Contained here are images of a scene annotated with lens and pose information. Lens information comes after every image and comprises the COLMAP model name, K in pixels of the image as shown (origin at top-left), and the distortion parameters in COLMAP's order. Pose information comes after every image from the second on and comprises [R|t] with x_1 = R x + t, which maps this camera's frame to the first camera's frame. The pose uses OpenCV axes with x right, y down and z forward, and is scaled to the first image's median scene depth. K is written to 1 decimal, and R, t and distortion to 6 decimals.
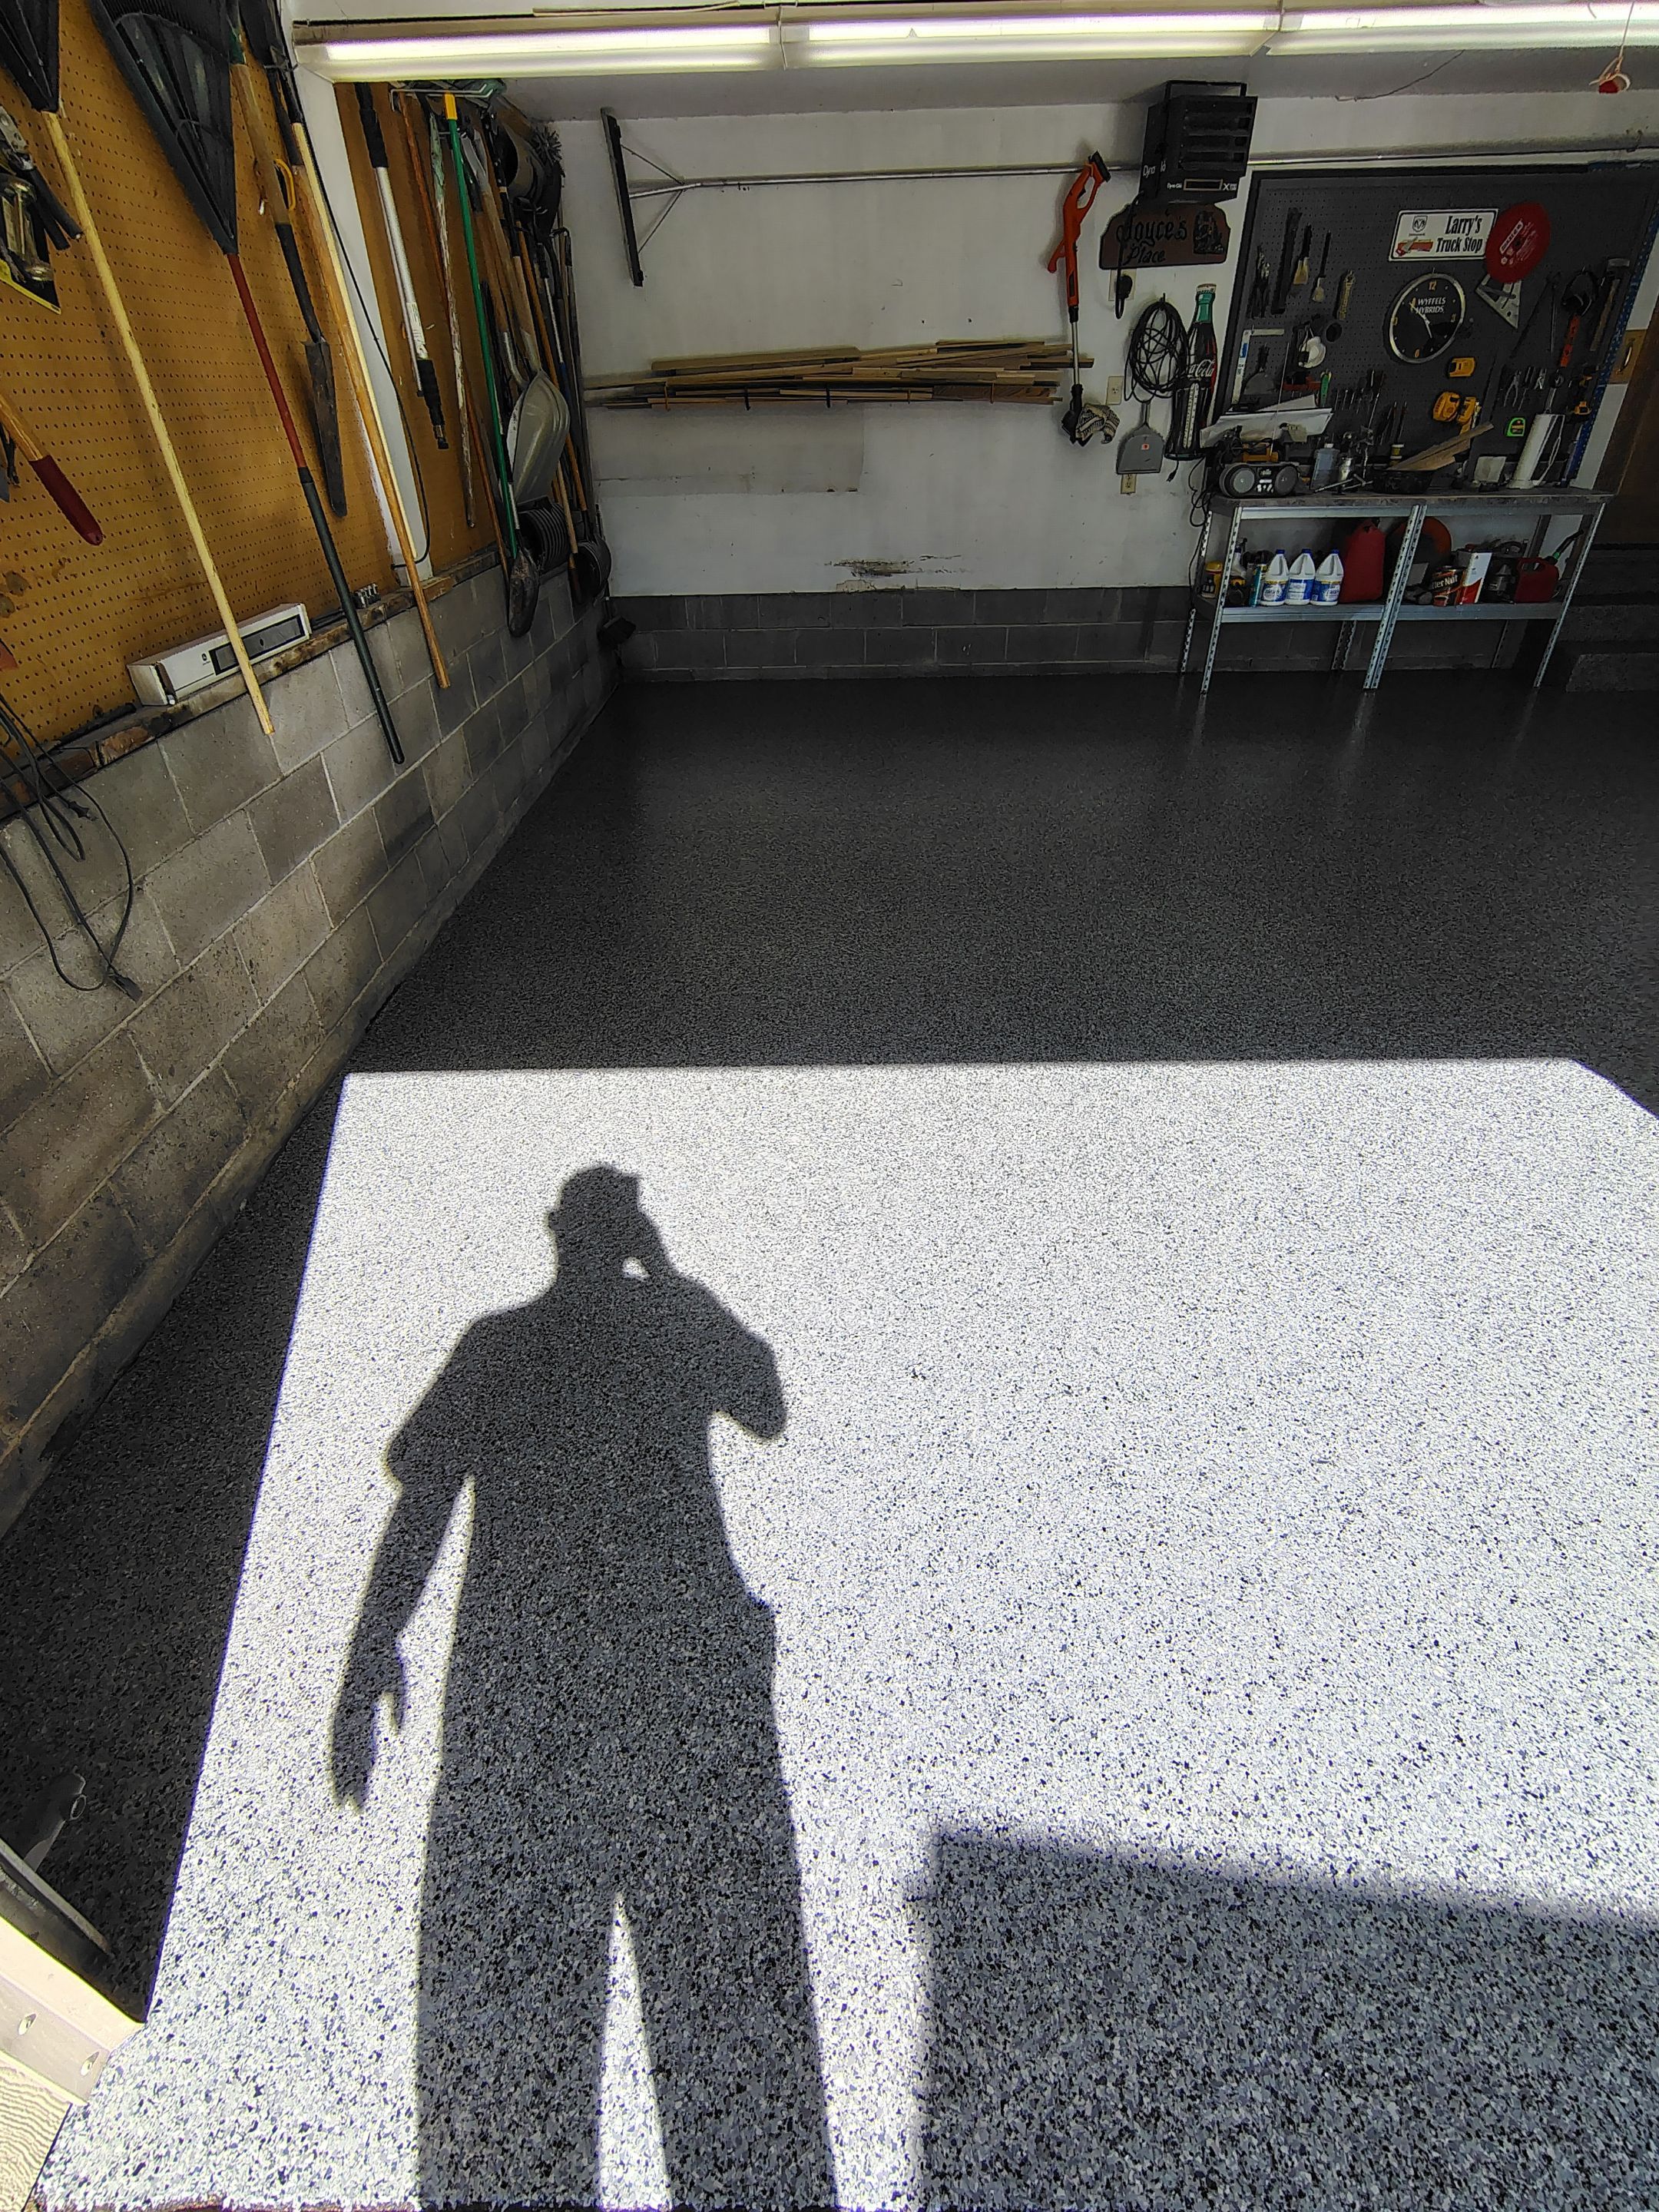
lens RADIAL K [[1039.1, 0, 817.6], [0, 1039.1, 1094.7], [0, 0, 1]] dist [-0.004674, 0.000520]
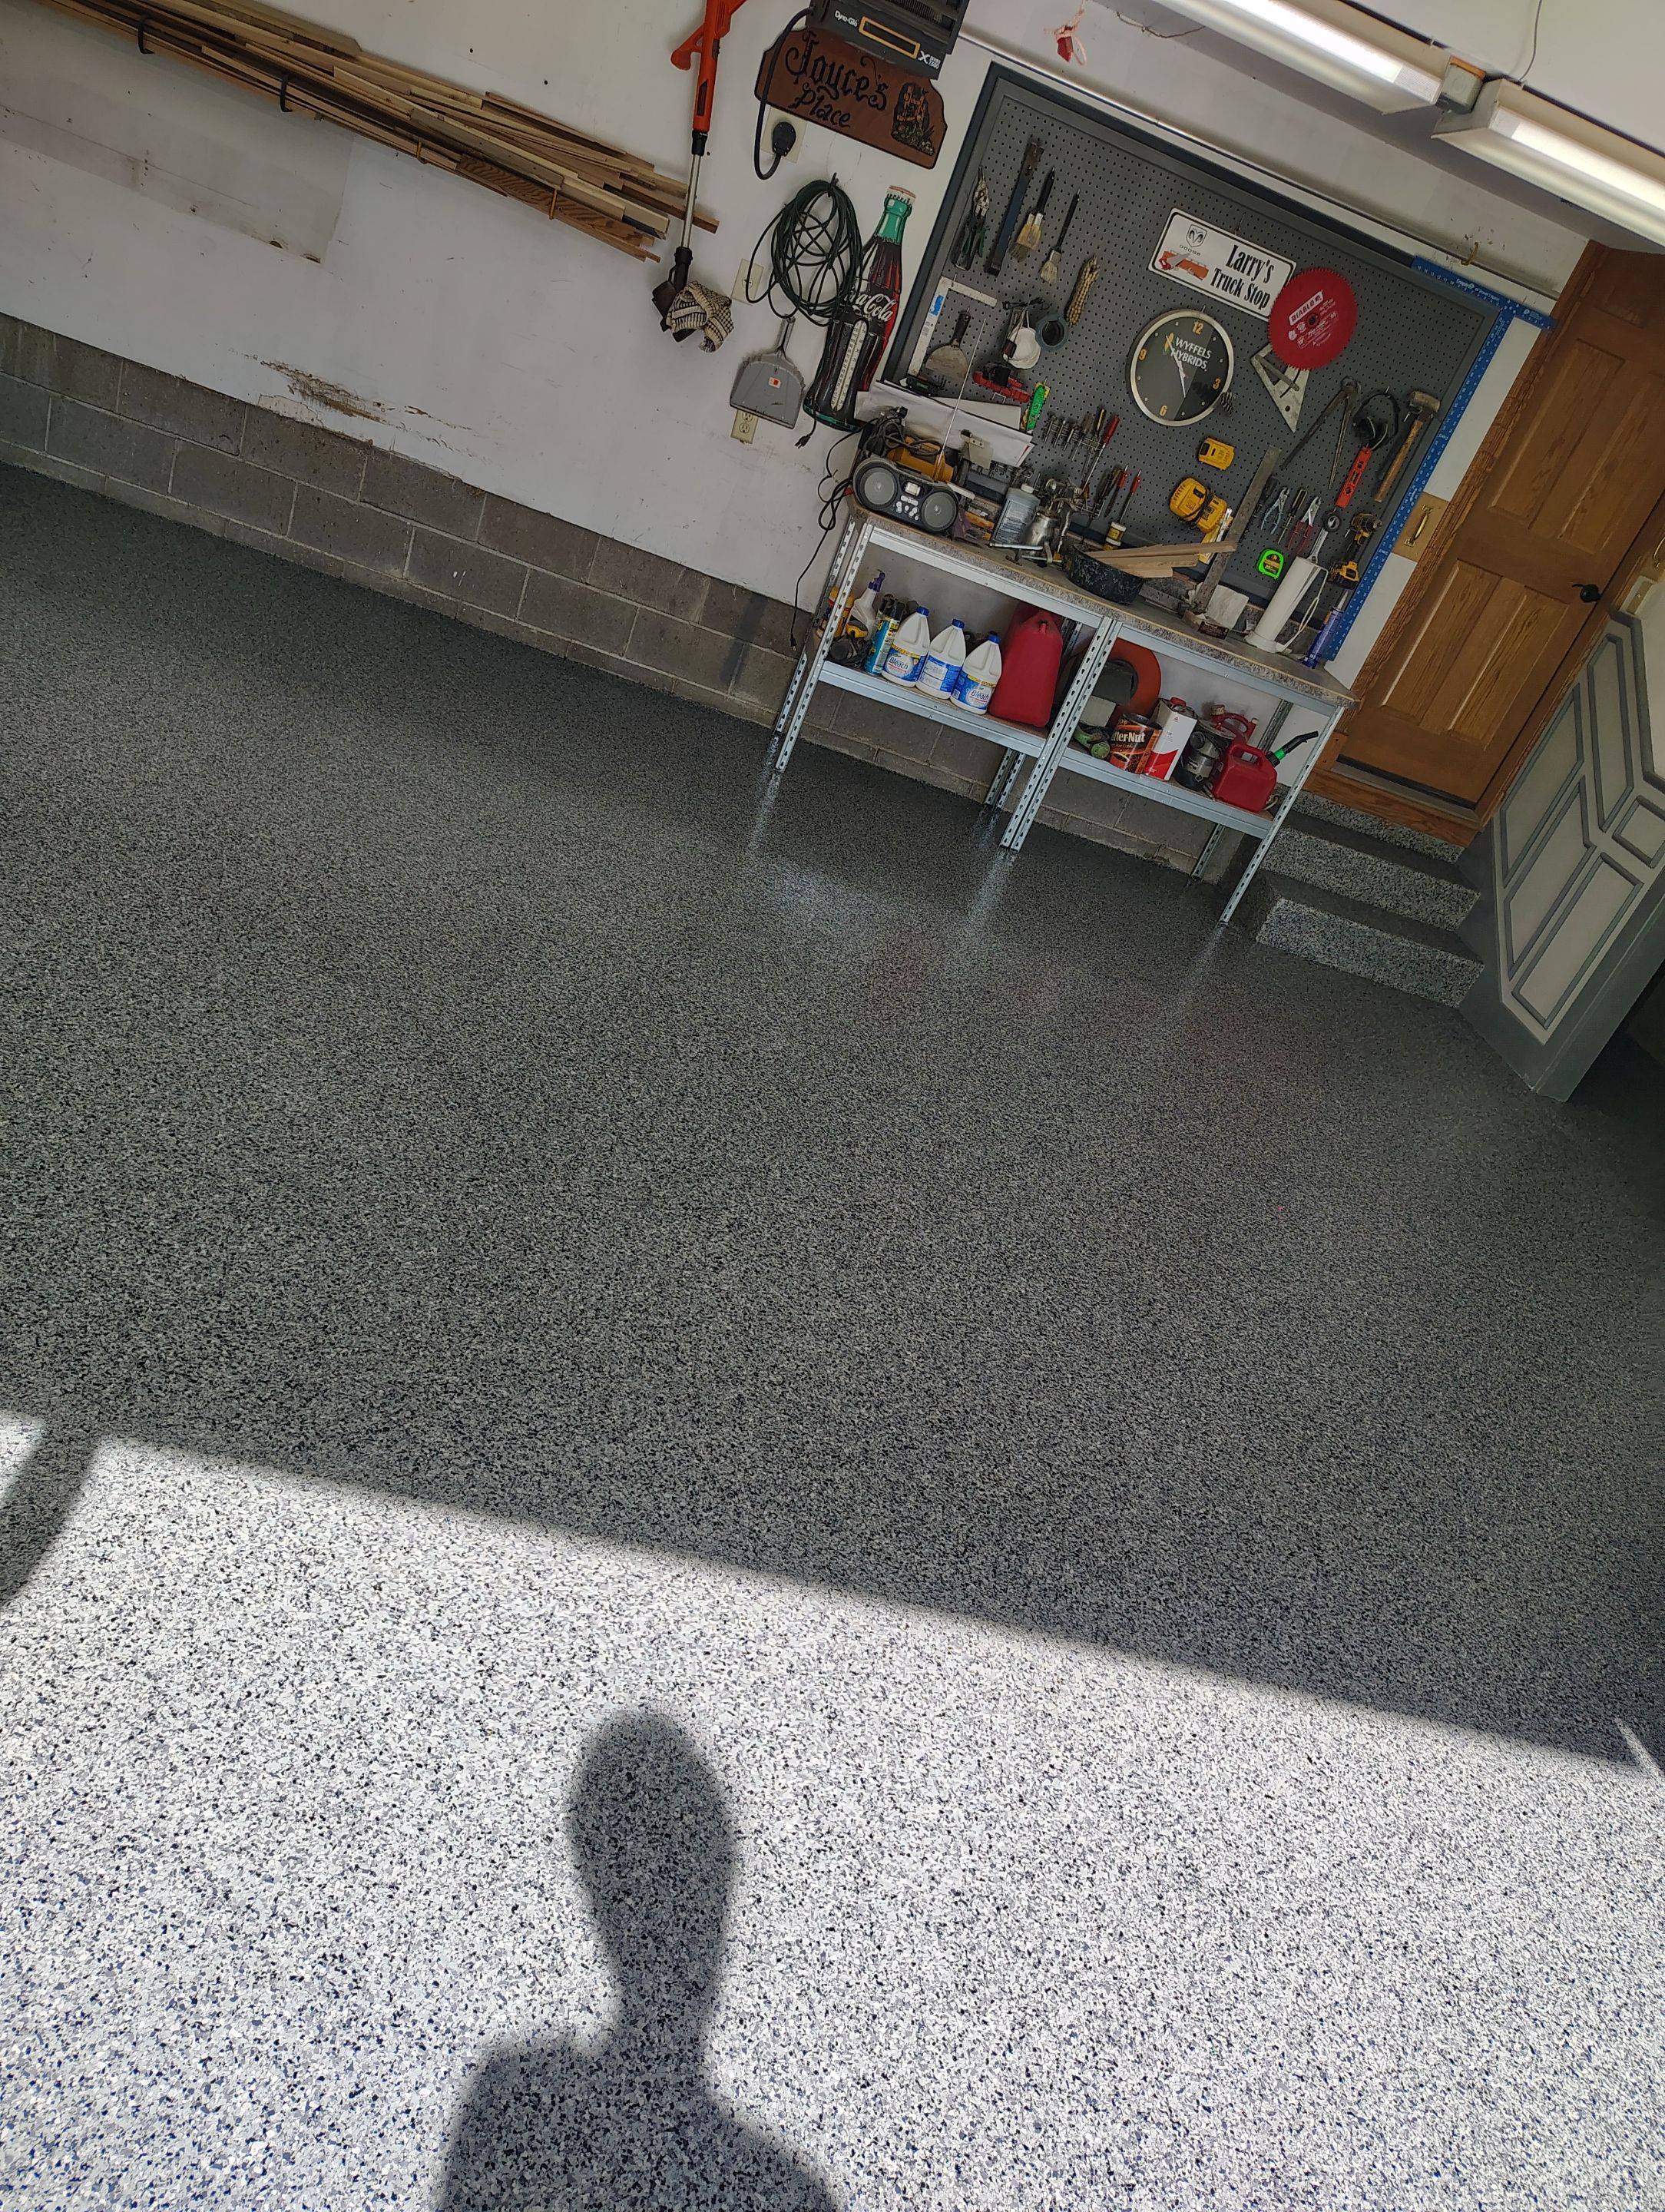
lens RADIAL K [[1518.6, 0, 835.0], [0, 1518.6, 1124.1], [0, 0, 1]] dist [0.038687, -0.044612]
pose [[0.929124, 0.277836, 0.244000, 0.259707], [-0.263434, 0.960425, -0.090483, -0.109739], [-0.259483, 0.019792, 0.965545, 0.082041]]
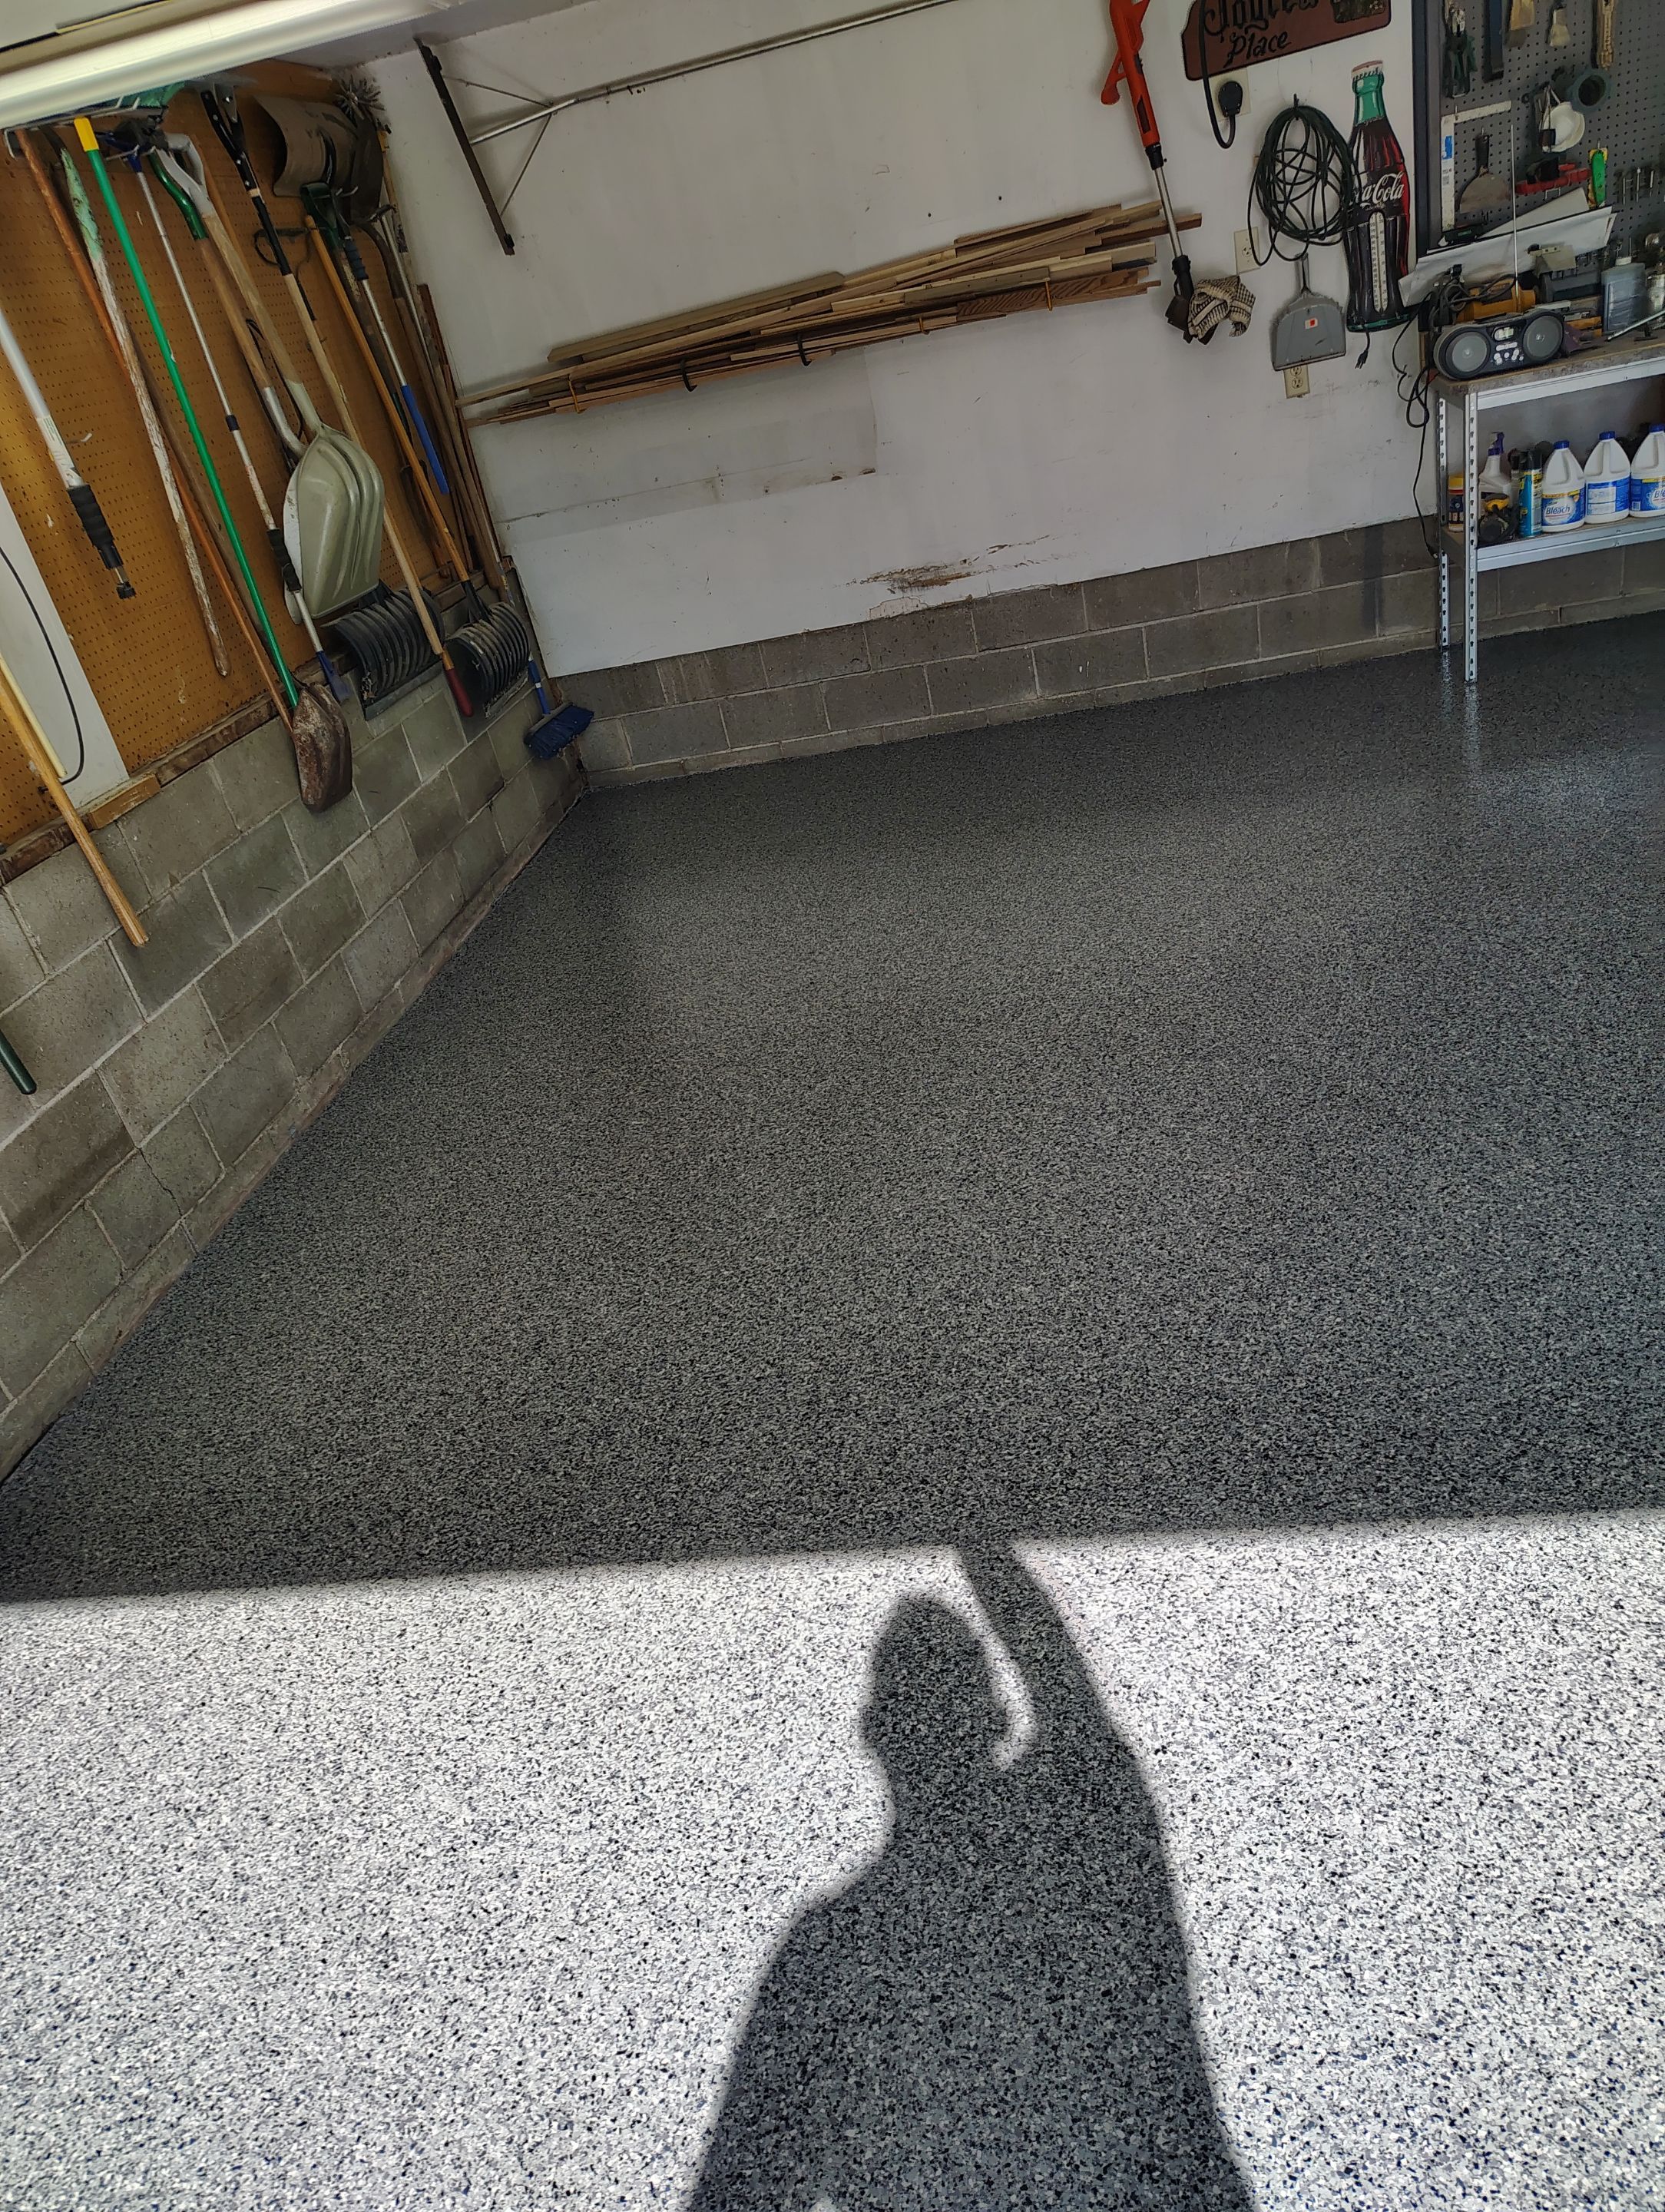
lens RADIAL K [[1518.6, 0, 867.4], [0, 1518.6, 1116.0], [0, 0, 1]] dist [0.038687, -0.044612]
pose [[0.978265, -0.104222, -0.179265, 0.179155], [0.090635, 0.992469, -0.082400, -0.105399], [0.186503, 0.064362, 0.980344, 0.082491]]
